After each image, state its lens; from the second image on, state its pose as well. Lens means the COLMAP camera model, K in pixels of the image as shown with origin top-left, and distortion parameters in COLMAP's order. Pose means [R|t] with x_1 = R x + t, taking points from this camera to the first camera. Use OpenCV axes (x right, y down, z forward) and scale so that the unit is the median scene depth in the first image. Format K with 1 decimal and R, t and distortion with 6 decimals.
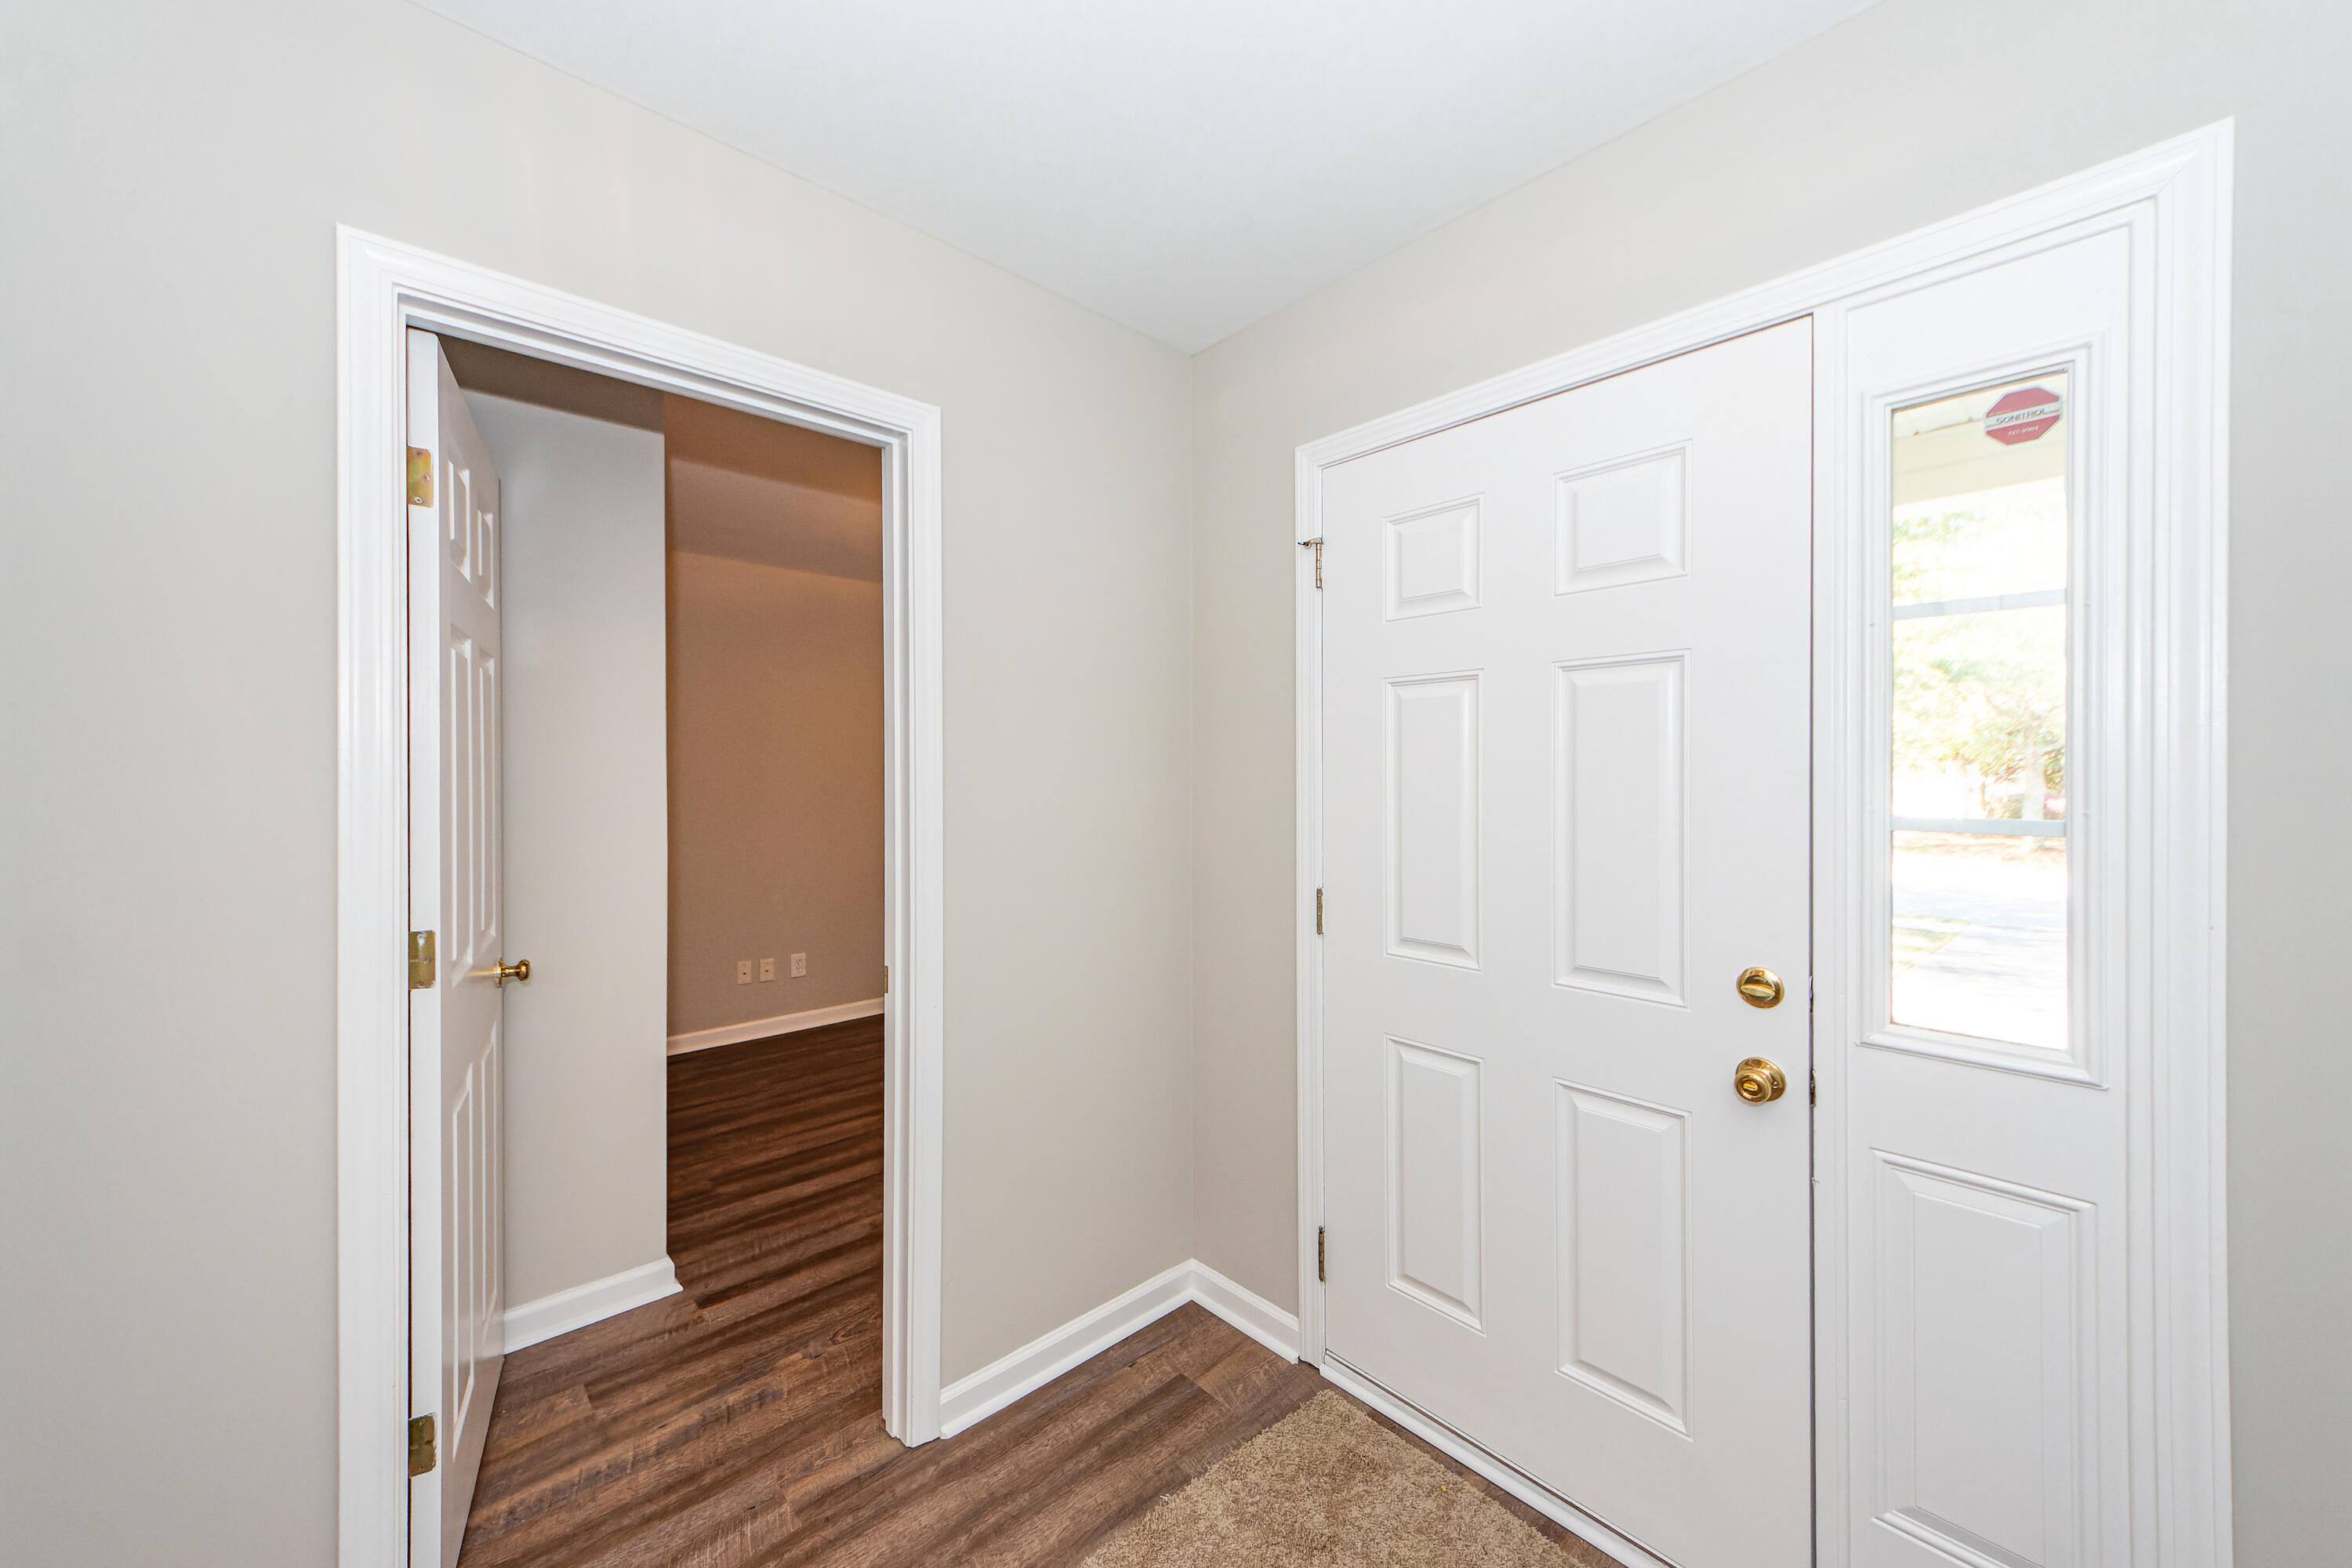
lens RADIAL K [[863.1, 0, 1168.9], [0, 863.1, 773.9], [0, 0, 1]] dist [0.014933, -0.002823]
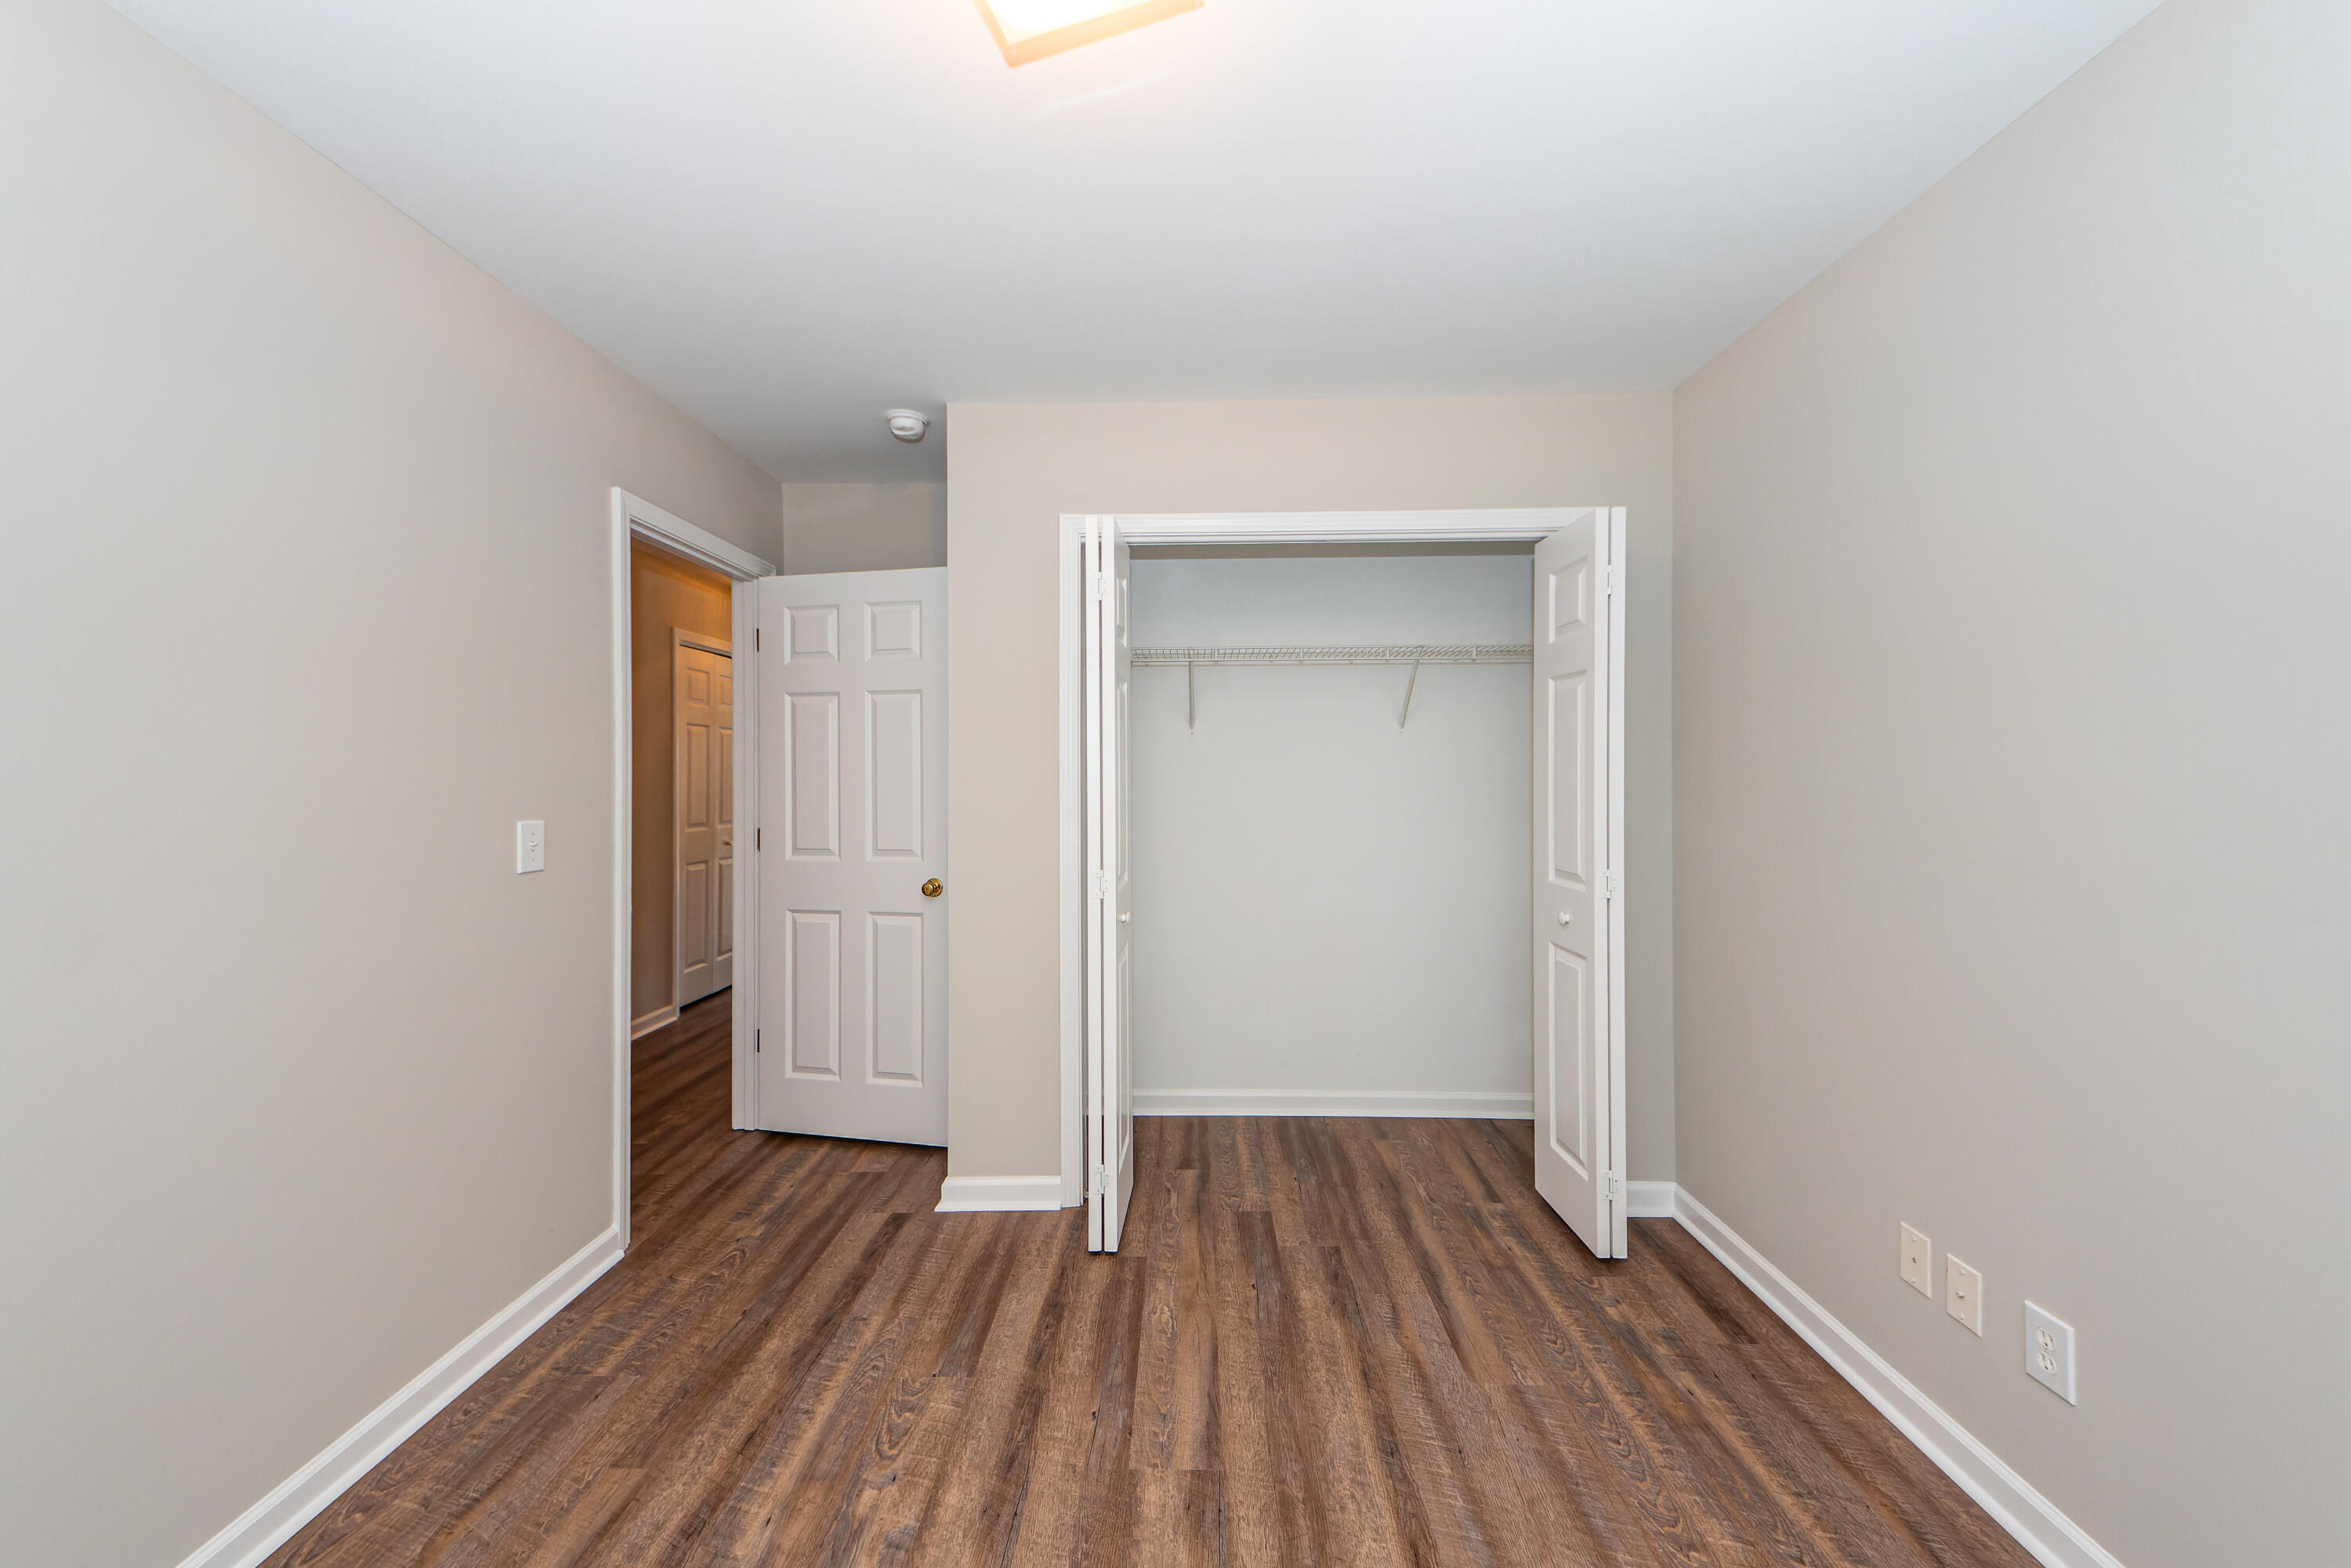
lens RADIAL K [[862.7, 0, 1172.4], [0, 862.7, 769.3], [0, 0, 1]] dist [0.014933, -0.002823]
pose [[-0.692195, -0.006364, -0.721683, 0.035241], [-0.002896, 0.999978, -0.006041, 0.027105], [0.721705, -0.002092, -0.692197, 1.803391]]
